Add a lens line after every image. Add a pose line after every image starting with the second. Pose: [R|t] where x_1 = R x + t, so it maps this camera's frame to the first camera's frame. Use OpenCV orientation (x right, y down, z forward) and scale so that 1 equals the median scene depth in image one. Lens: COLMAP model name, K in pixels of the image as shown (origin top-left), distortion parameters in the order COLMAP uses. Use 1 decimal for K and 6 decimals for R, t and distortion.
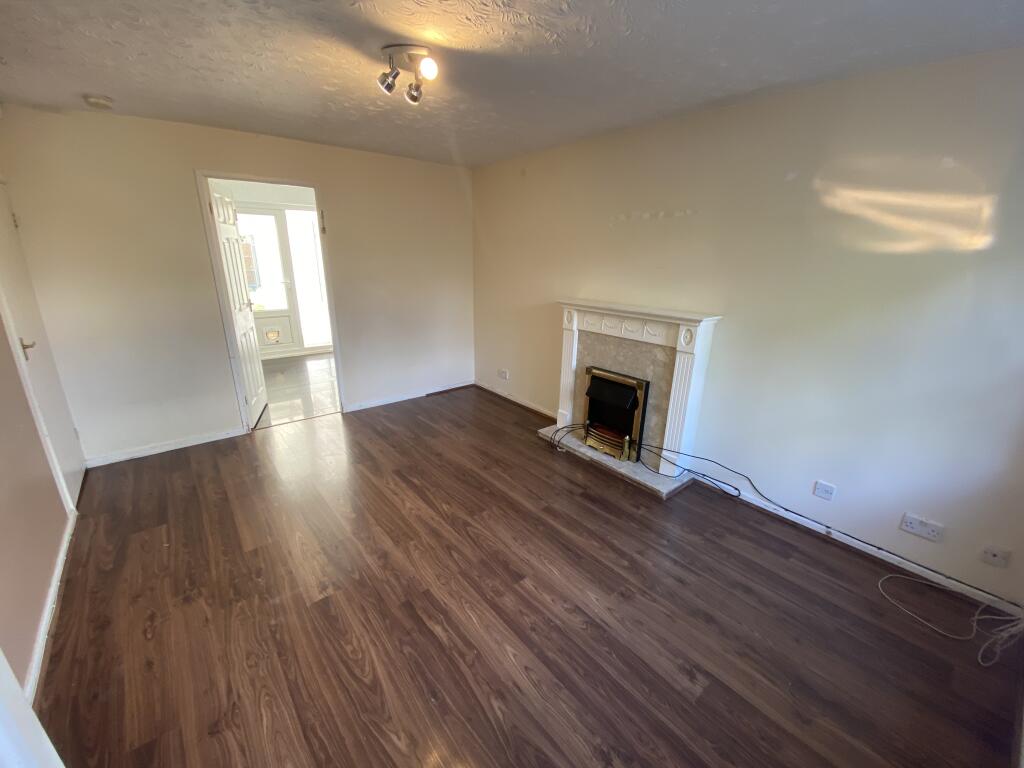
lens RADIAL K [[418.0, 0, 512.0], [0, 418.0, 384.0], [0, 0, 1]] dist [0.002639, -0.012837]
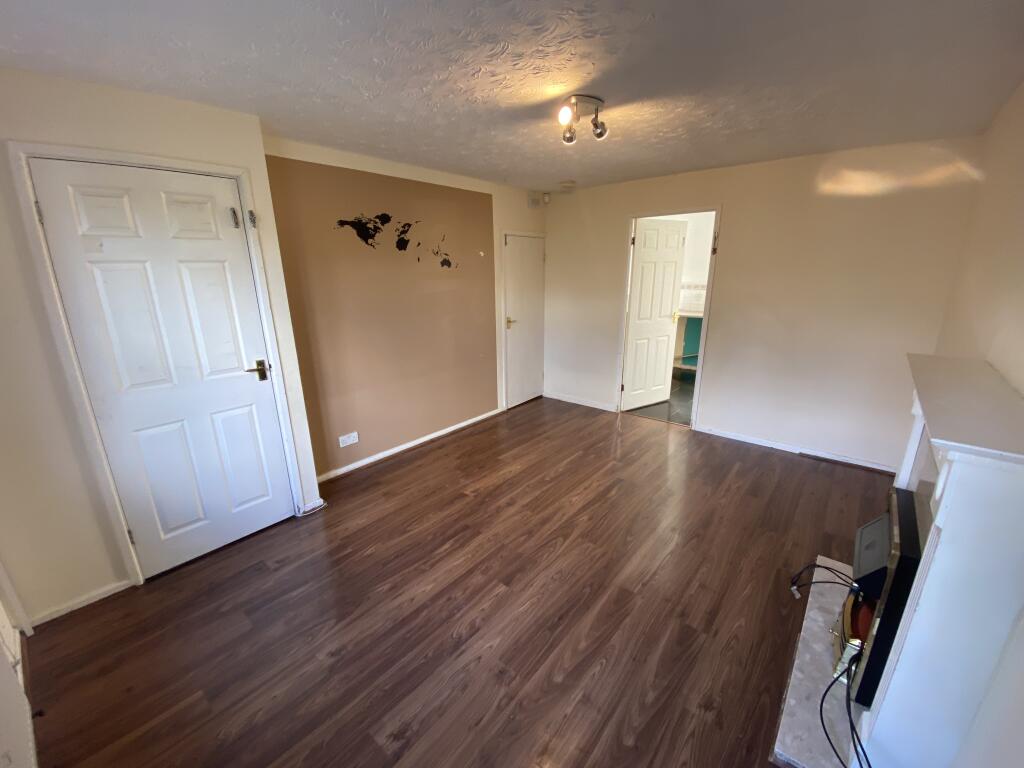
lens RADIAL K [[418.0, 0, 512.0], [0, 418.0, 384.0], [0, 0, 1]] dist [0.002639, -0.012837]
pose [[0.184069, 0.256291, -0.948912, 0.946578], [-0.290183, 0.936546, 0.196662, -0.220924], [0.939102, 0.239158, 0.246761, 0.688810]]
